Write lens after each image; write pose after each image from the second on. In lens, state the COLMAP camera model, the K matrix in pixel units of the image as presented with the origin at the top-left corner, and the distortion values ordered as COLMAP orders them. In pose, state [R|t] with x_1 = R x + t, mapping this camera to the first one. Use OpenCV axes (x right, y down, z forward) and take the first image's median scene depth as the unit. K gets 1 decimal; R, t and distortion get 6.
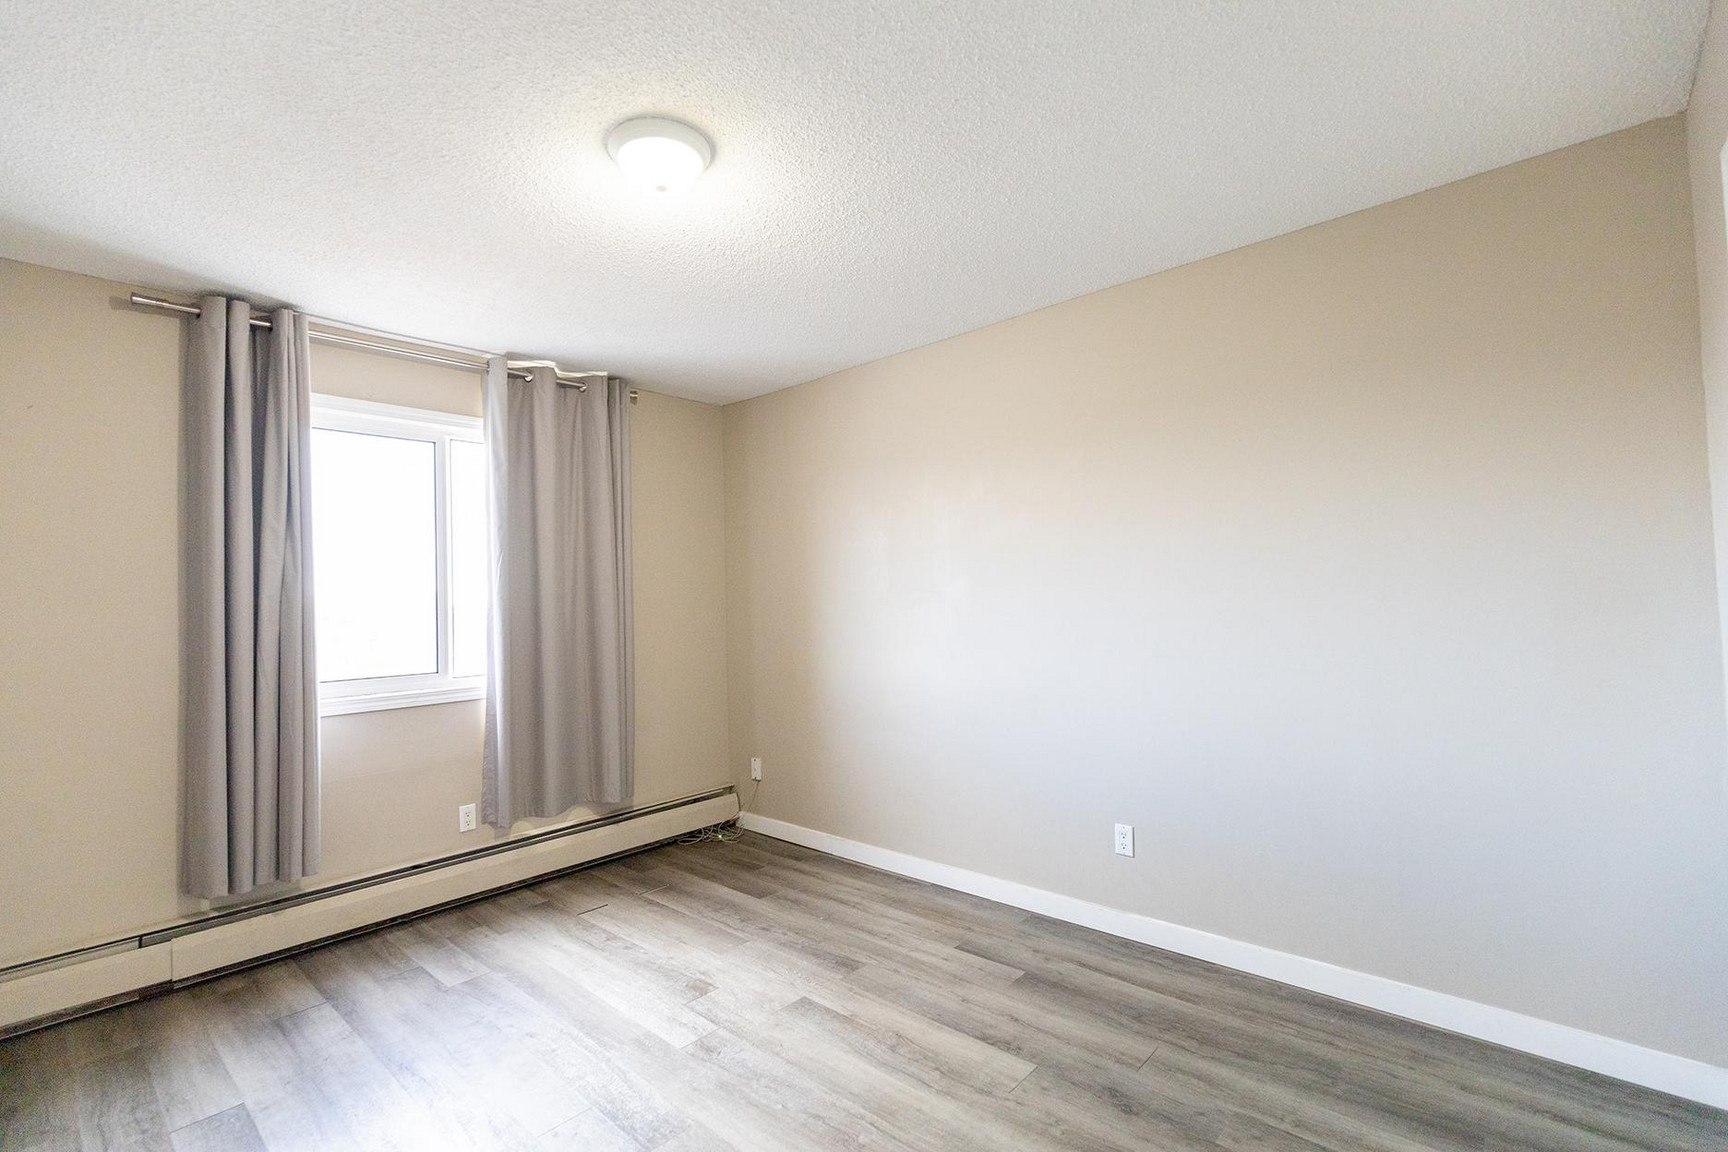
lens RADIAL K [[776.0, 0, 852.3], [0, 776.0, 576.5], [0, 0, 1]] dist [0.005692, 0.000321]
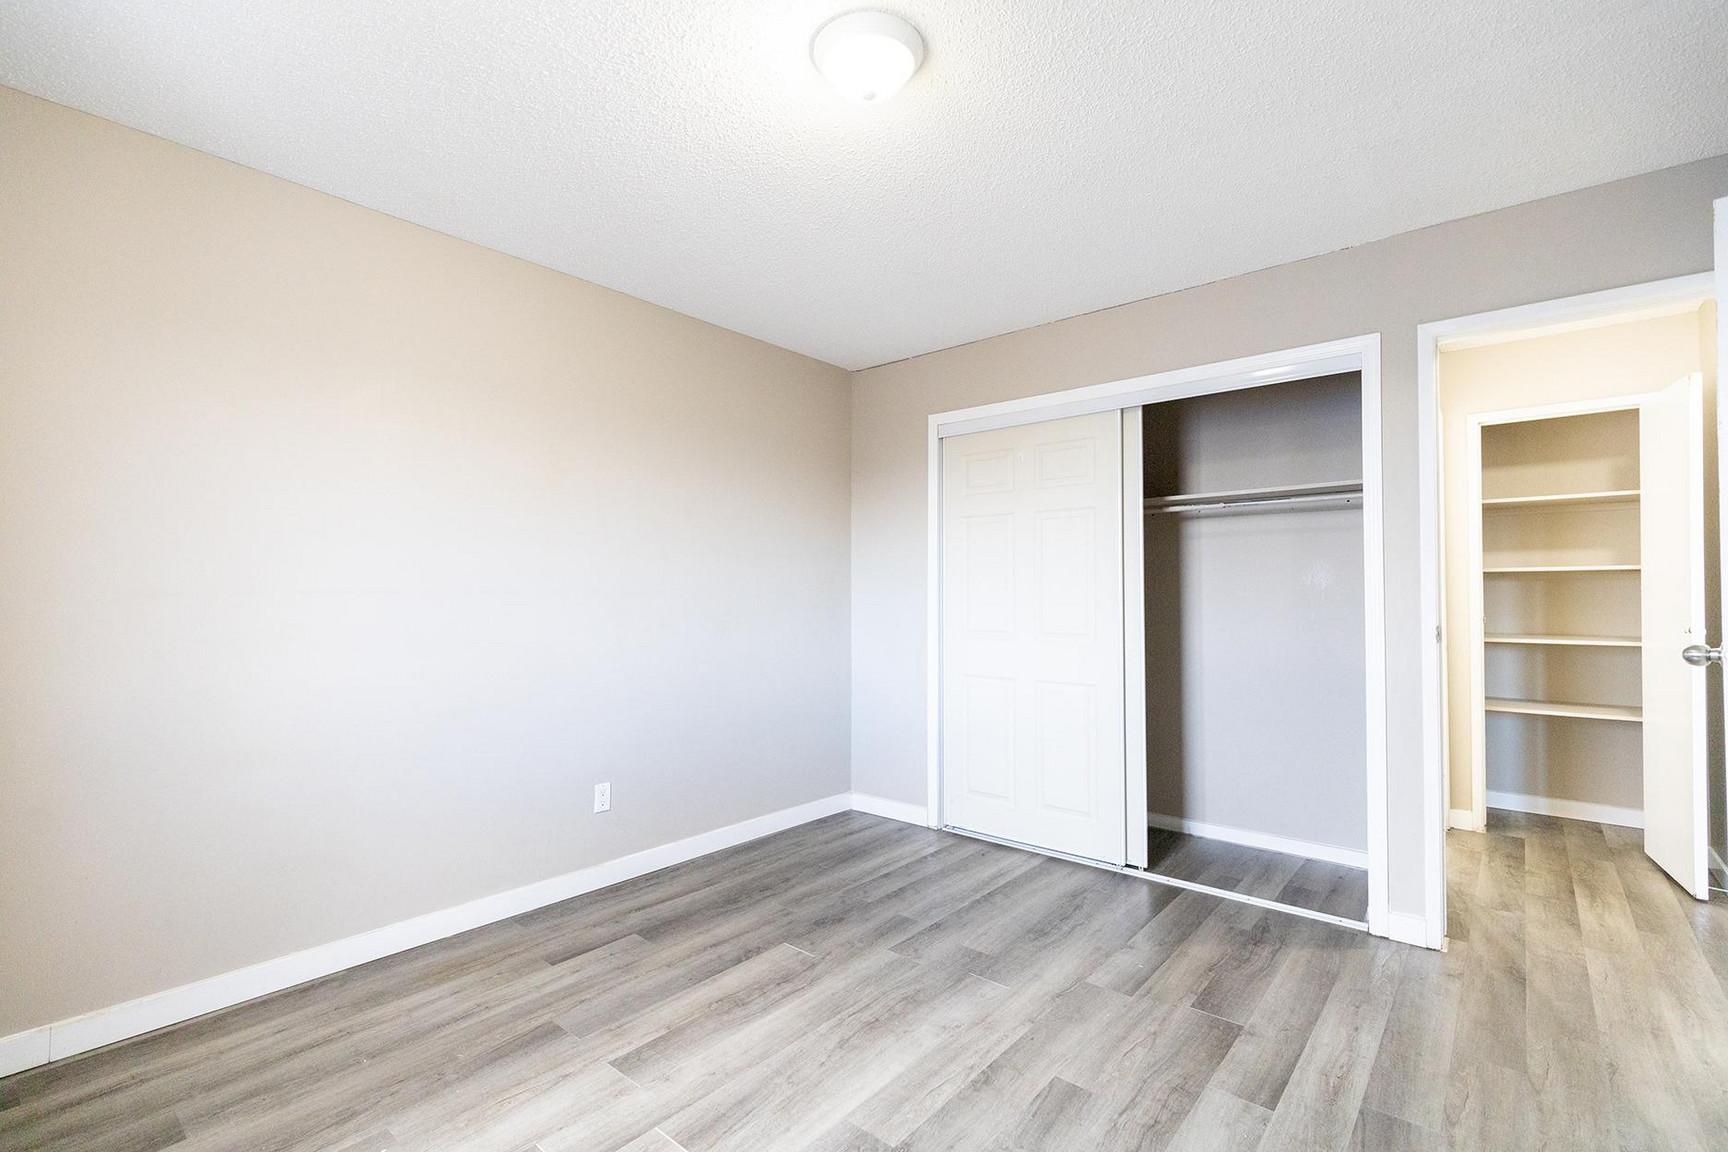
lens RADIAL K [[776.0, 0, 852.3], [0, 776.0, 576.5], [0, 0, 1]] dist [0.005692, 0.000321]
pose [[-0.040424, 0.051964, 0.997830, -0.831073], [-0.035684, 0.997935, -0.053415, 0.080635], [-0.998545, -0.037766, -0.038487, 0.760730]]
